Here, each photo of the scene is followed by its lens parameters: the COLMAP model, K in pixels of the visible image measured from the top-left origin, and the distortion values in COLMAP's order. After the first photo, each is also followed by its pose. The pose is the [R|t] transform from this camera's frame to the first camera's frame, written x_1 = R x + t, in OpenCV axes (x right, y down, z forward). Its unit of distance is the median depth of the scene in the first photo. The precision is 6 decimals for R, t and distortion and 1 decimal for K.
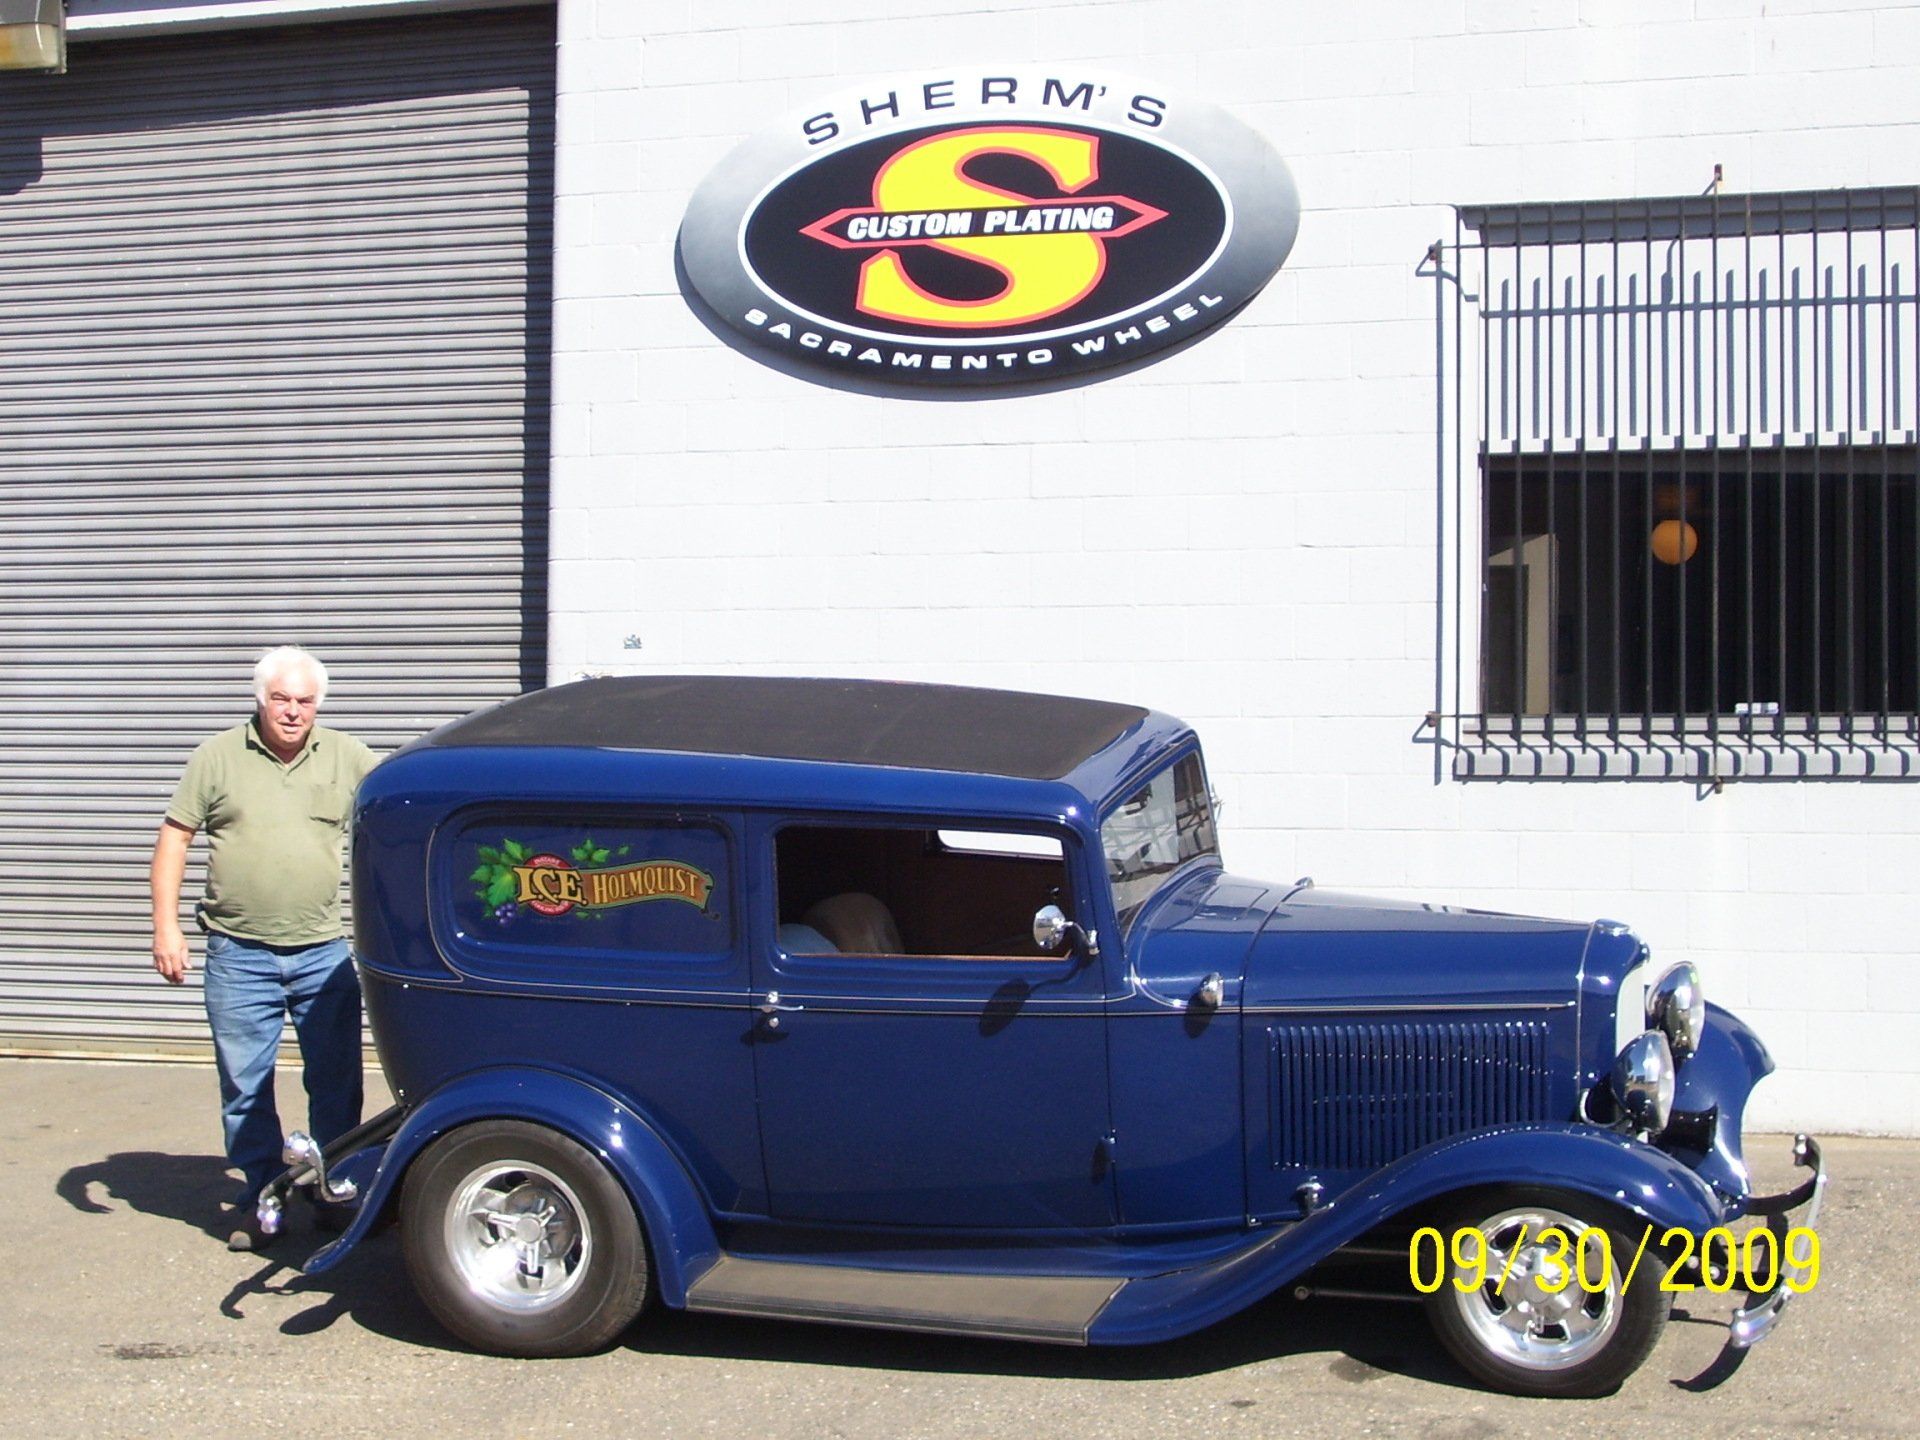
lens RADIAL K [[3812.6, 0, 960.2], [0, 3812.6, 725.4], [0, 0, 1]] dist [-0.073305, 0.000000]
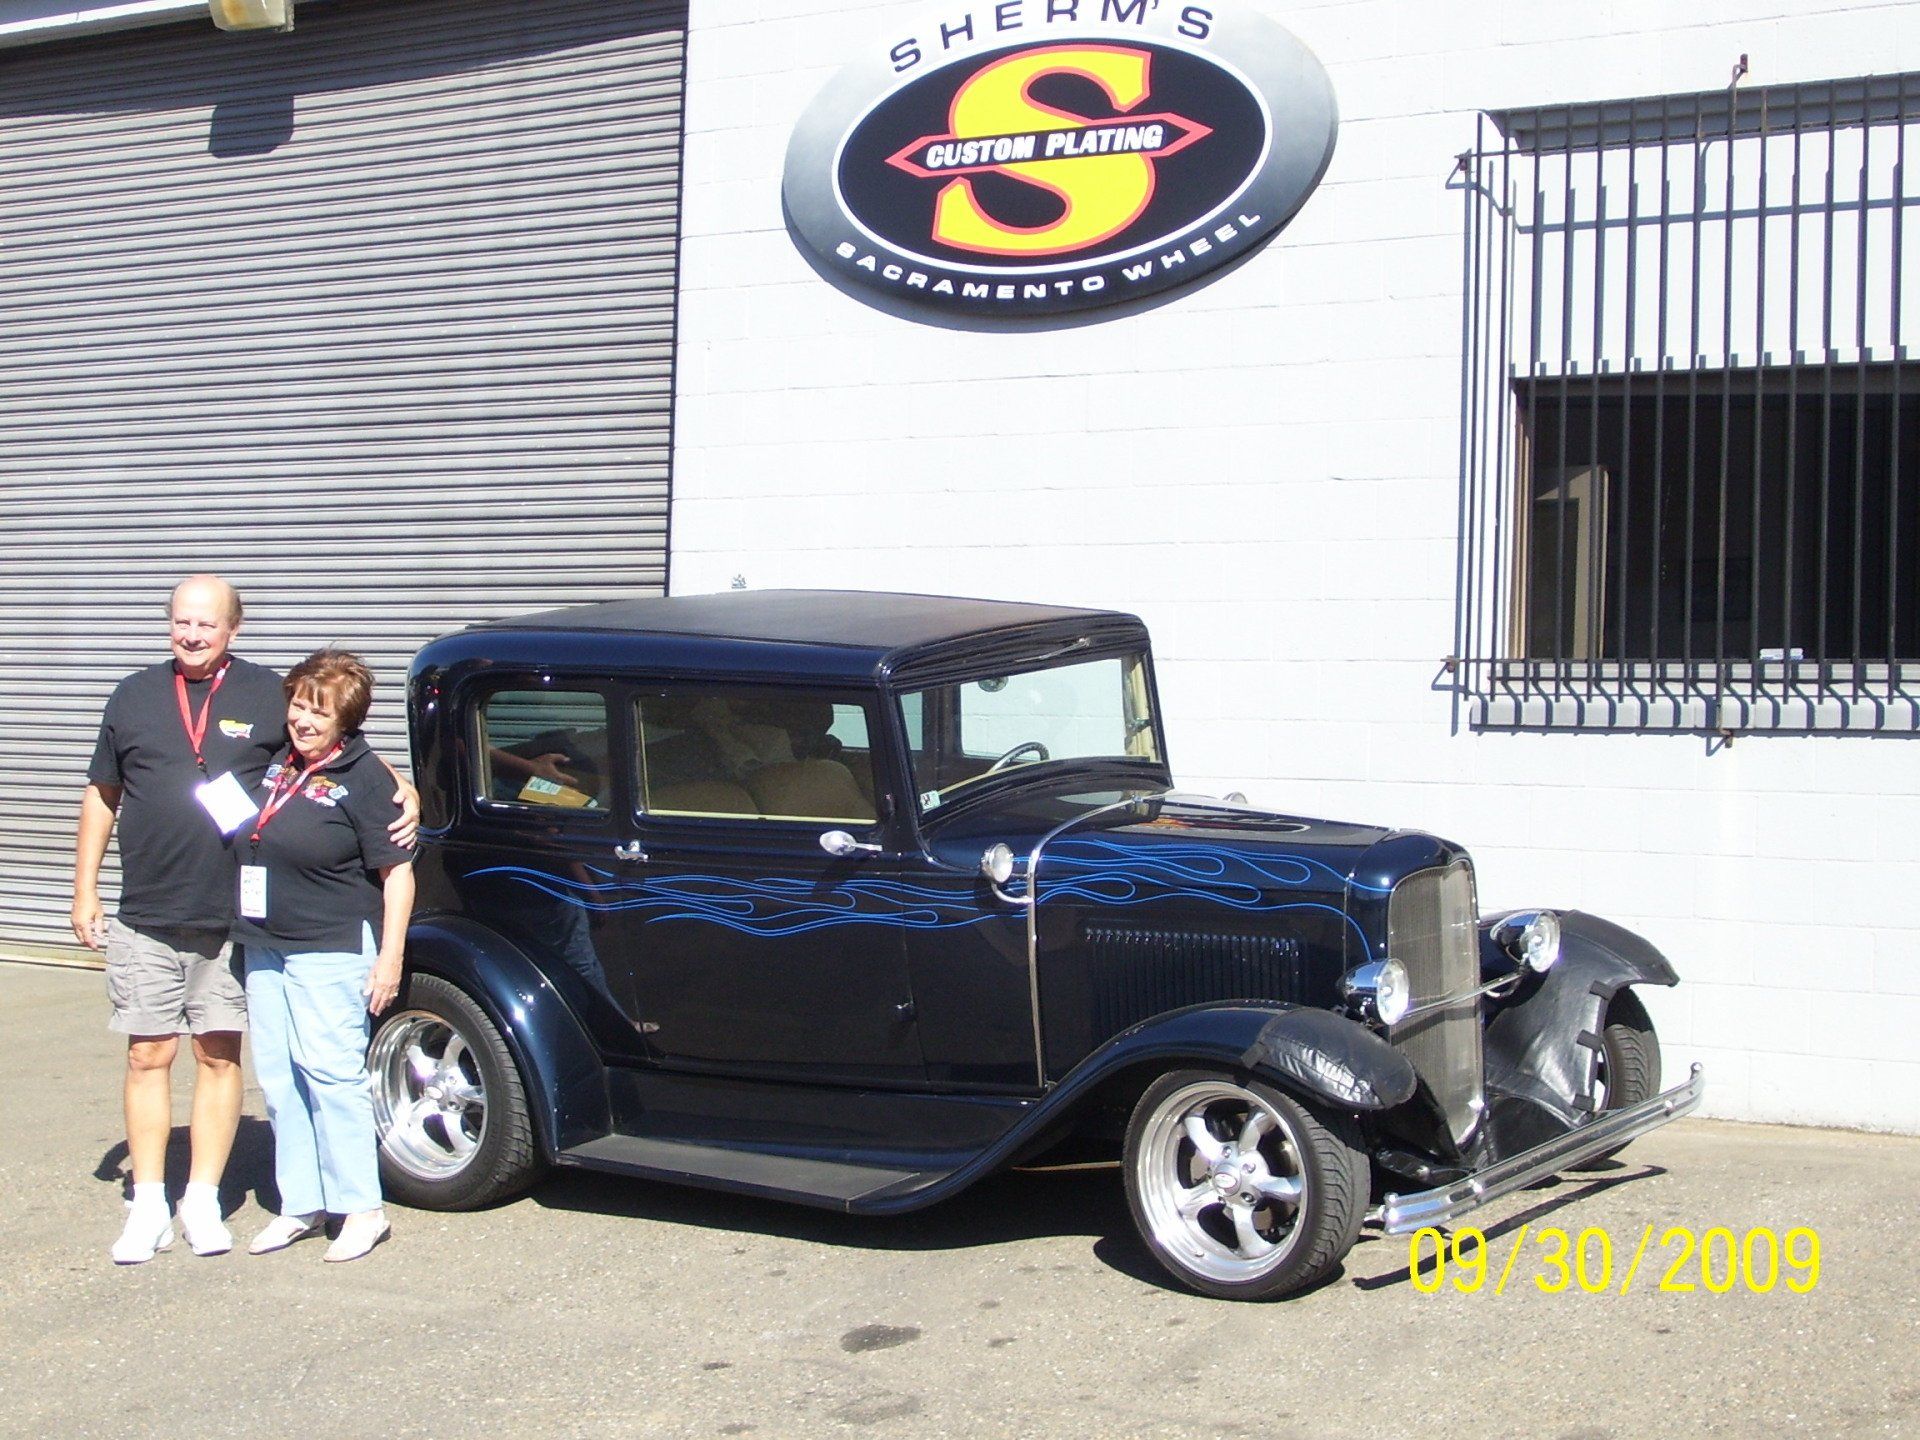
lens RADIAL K [[3812.6, 0, 964.1], [0, 3812.6, 717.3], [0, 0, 1]] dist [-0.073305, 0.000000]
pose [[0.955237, 0.012955, -0.295558, 0.274649], [-0.011477, 0.999911, 0.006735, 0.006228], [0.295619, -0.003041, 0.955301, 0.074333]]
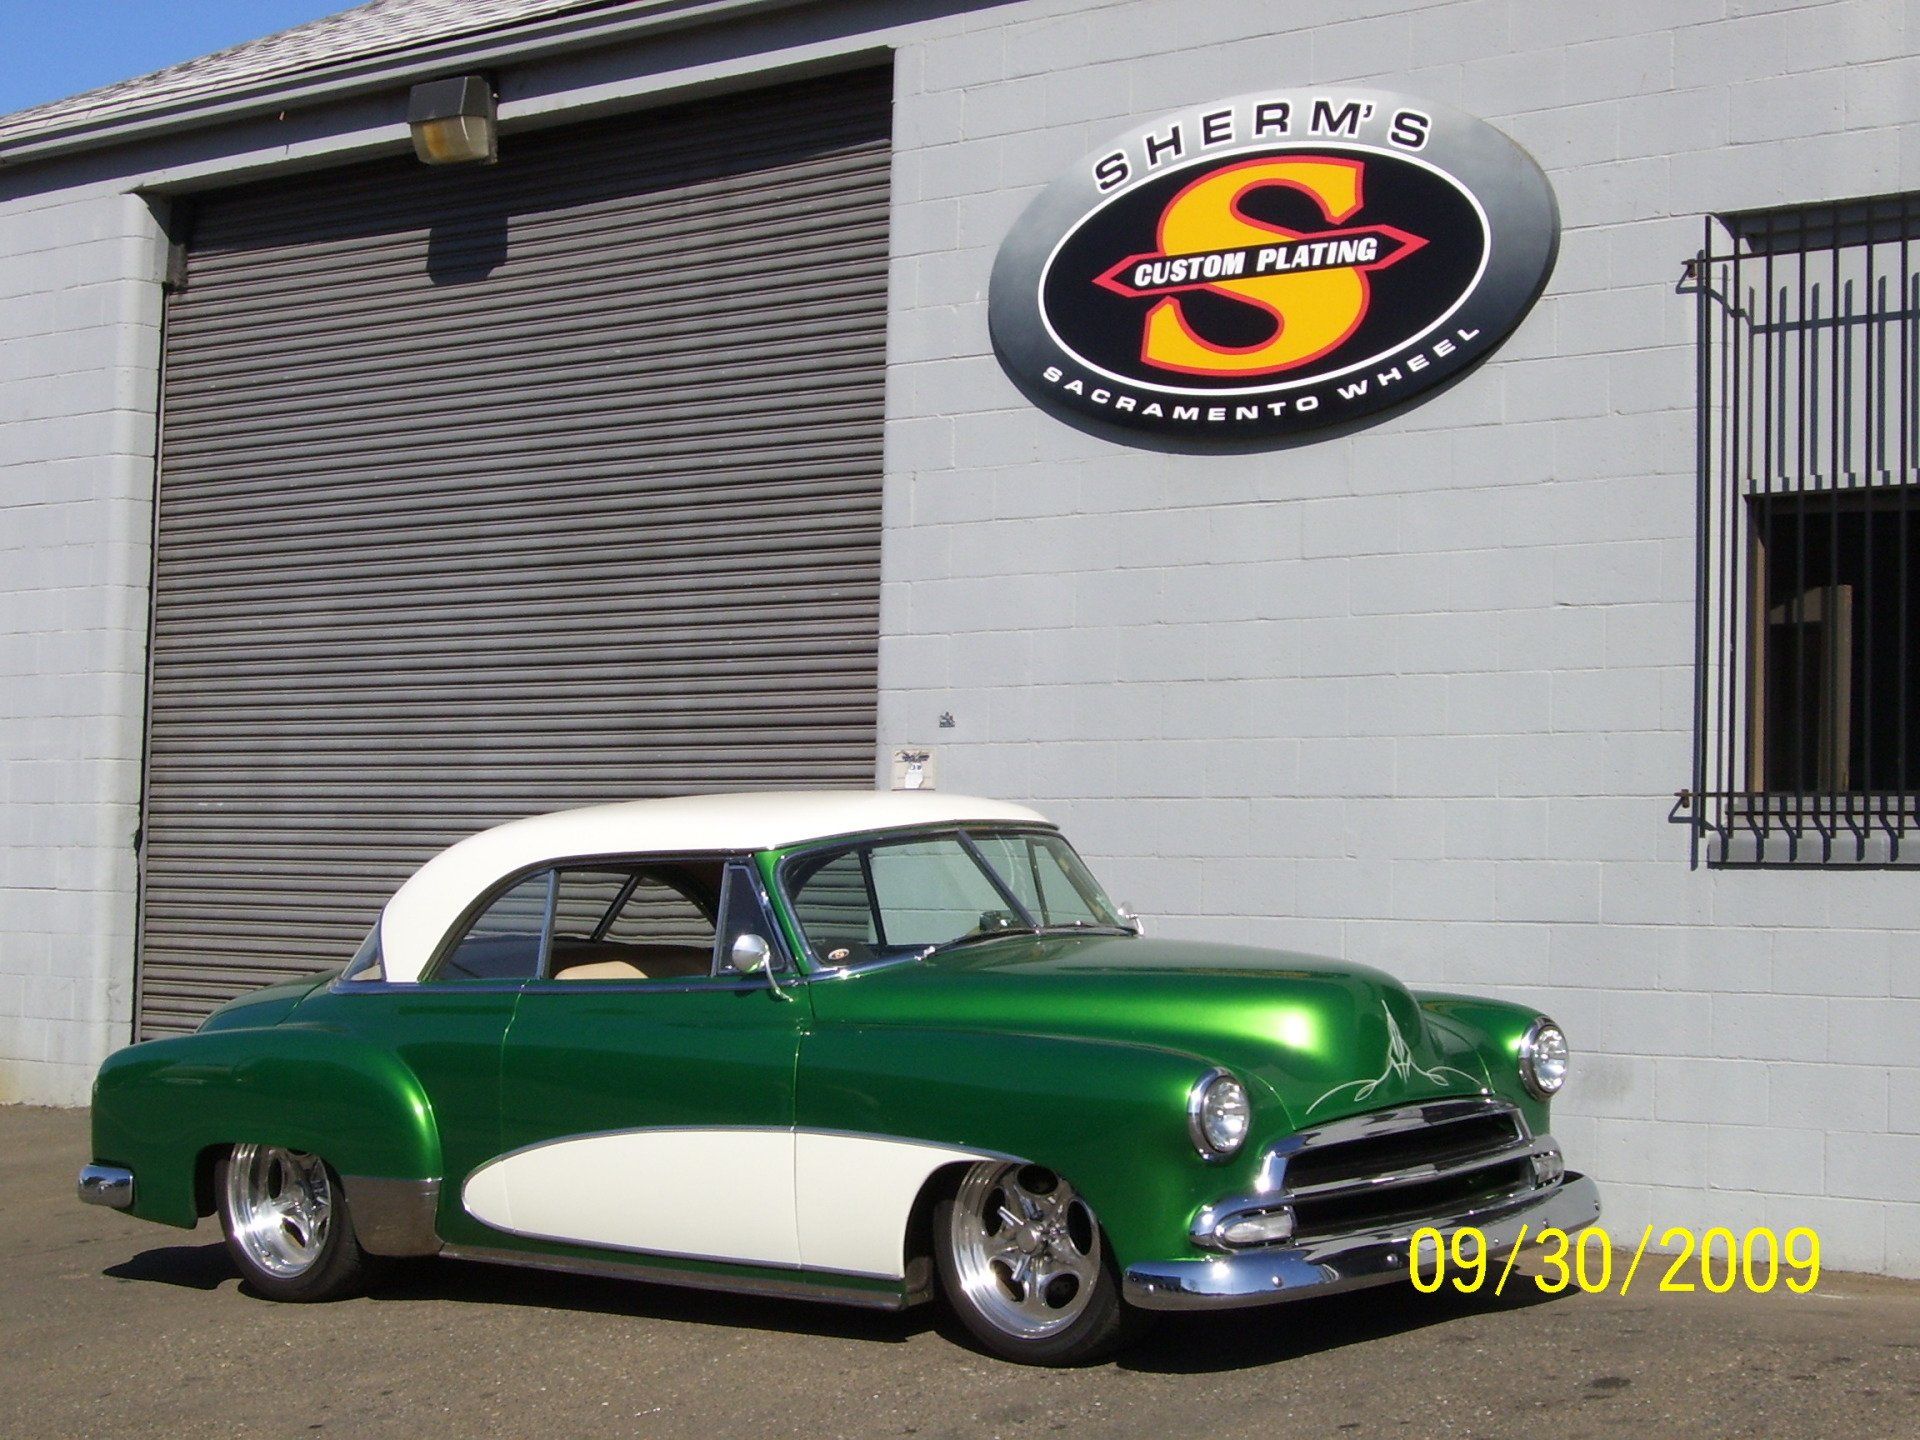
lens RADIAL K [[3812.6, 0, 951.8], [0, 3812.6, 704.5], [0, 0, 1]] dist [-0.073305, 0.000000]
pose [[0.928715, -0.009287, -0.370677, 0.280490], [-0.003433, 0.999428, -0.033641, 0.006560], [0.370778, 0.032516, 0.928152, 0.120369]]
